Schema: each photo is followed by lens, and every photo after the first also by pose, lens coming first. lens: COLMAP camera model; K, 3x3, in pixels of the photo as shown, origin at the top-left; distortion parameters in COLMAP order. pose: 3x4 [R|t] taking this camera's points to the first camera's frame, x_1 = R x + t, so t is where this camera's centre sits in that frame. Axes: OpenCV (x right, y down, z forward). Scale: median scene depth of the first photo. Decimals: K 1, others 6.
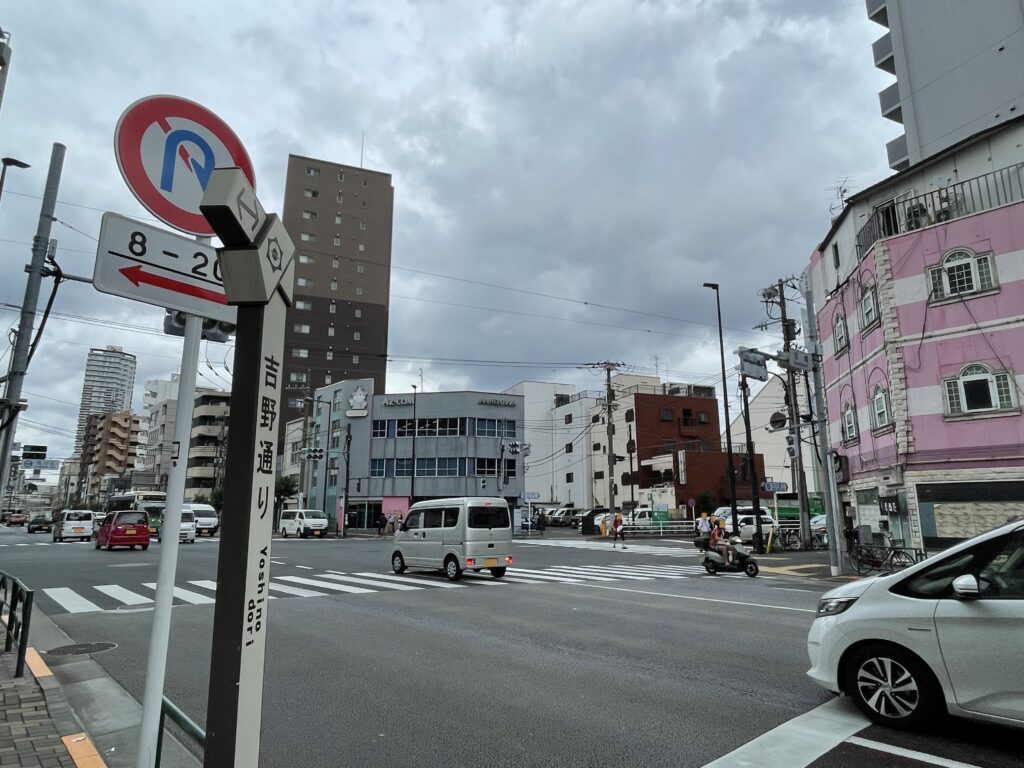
lens RADIAL K [[623.1, 0, 512.0], [0, 623.1, 384.0], [0, 0, 1]] dist [-0.003115, 0.000372]
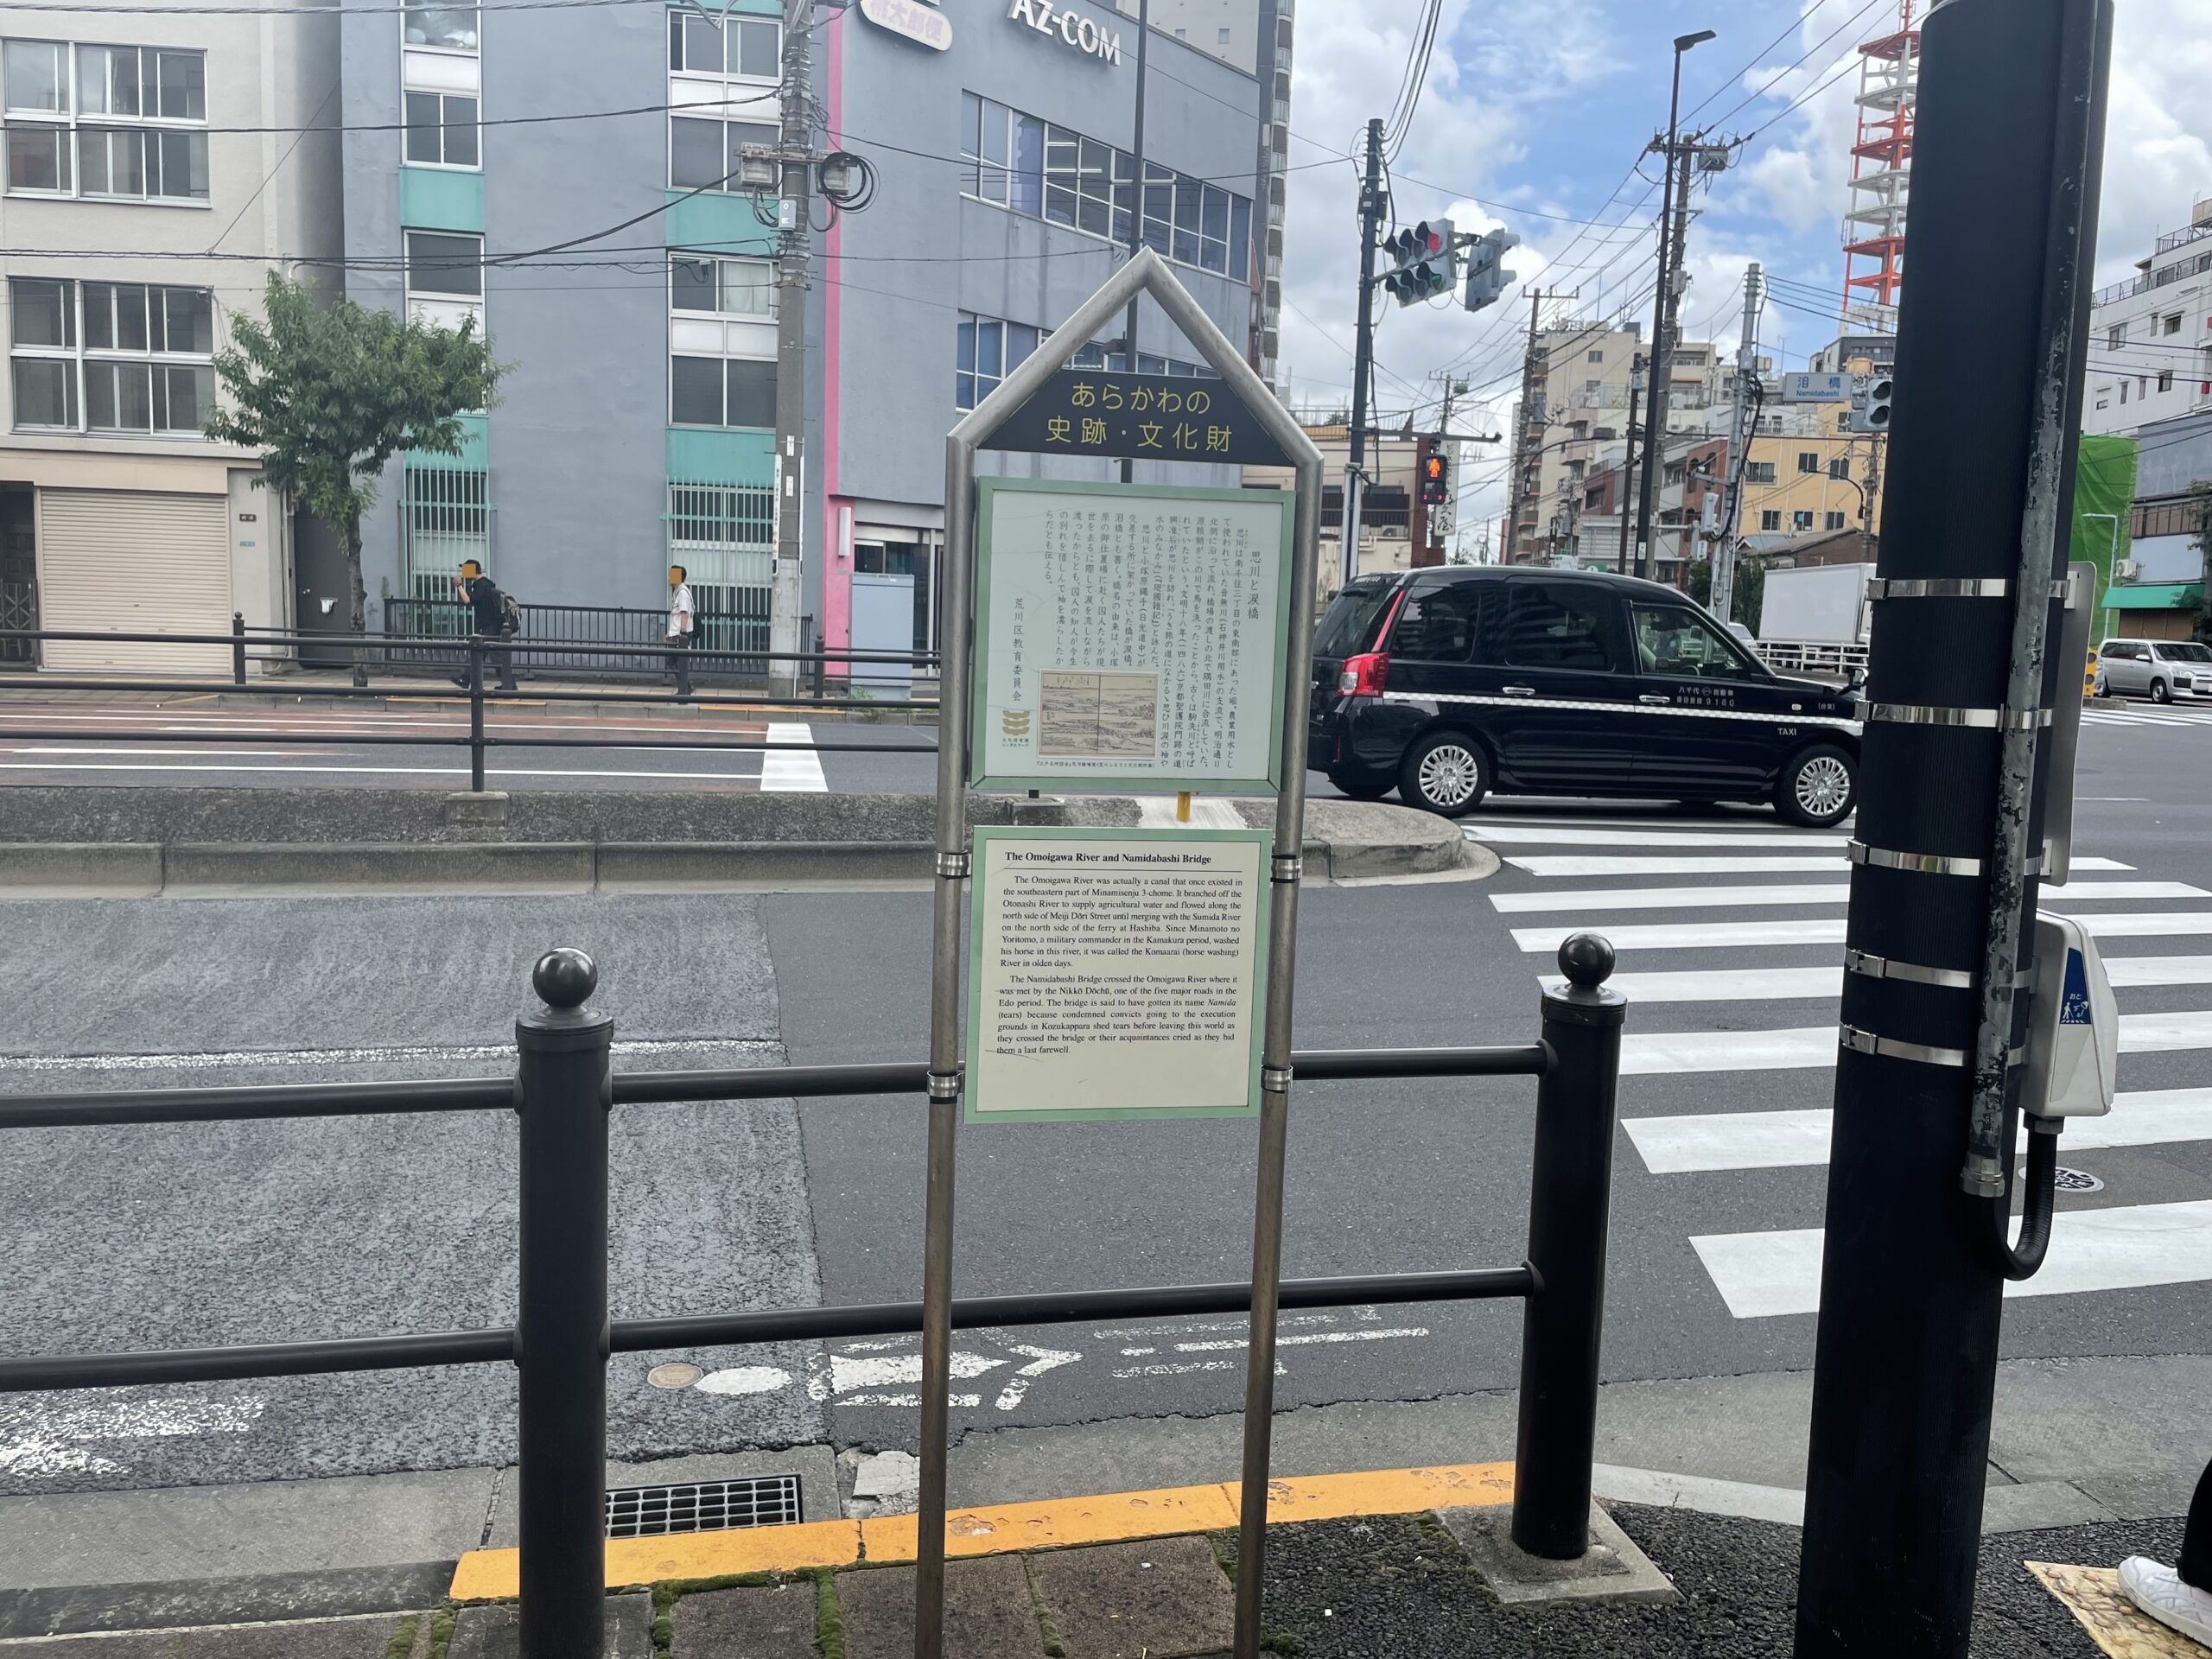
lens RADIAL K [[1669.7, 0, 1070.1], [0, 1669.7, 808.1], [0, 0, 1]] dist [0.108469, -0.153461]
pose [[0.487075, -0.082768, 0.869429, -0.683790], [-0.209844, 0.955246, 0.208497, 0.155206], [-0.847776, -0.283998, 0.447908, 0.719519]]
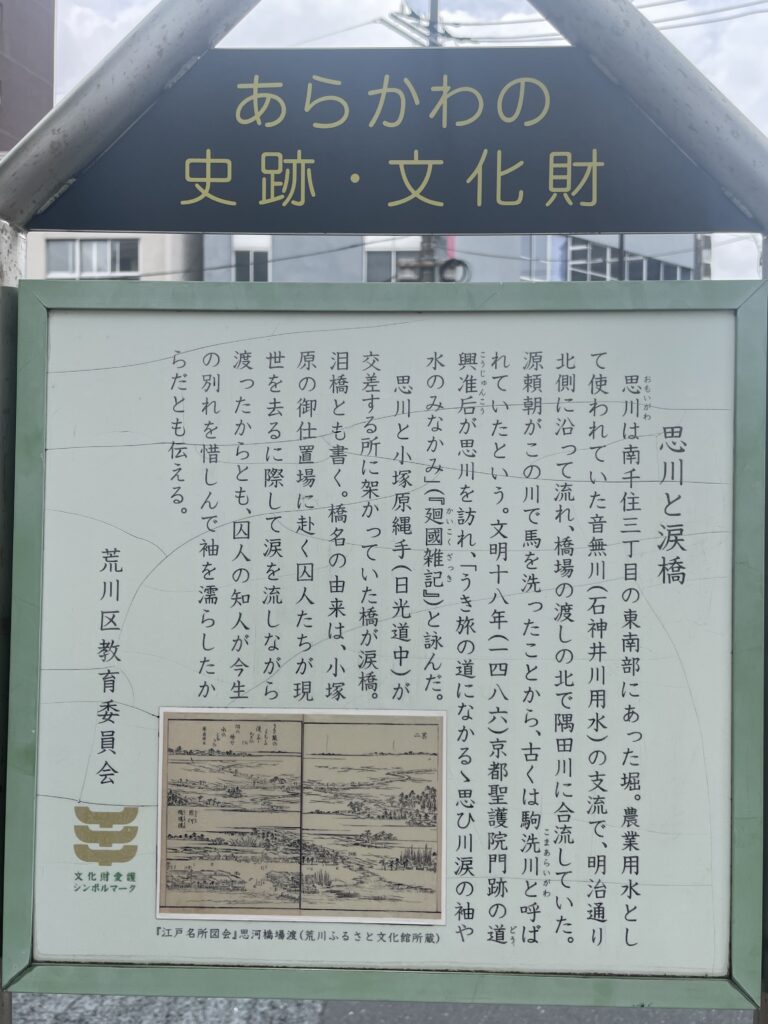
lens RADIAL K [[898.3, 0, 385.8], [0, 898.3, 496.0], [0, 0, 1]] dist [0.107293, -0.189161]
pose [[0.672323, 0.012963, 0.740144, -0.653411], [-0.159456, 0.978911, 0.127700, 0.156837], [-0.722880, -0.203877, 0.660211, 0.731996]]
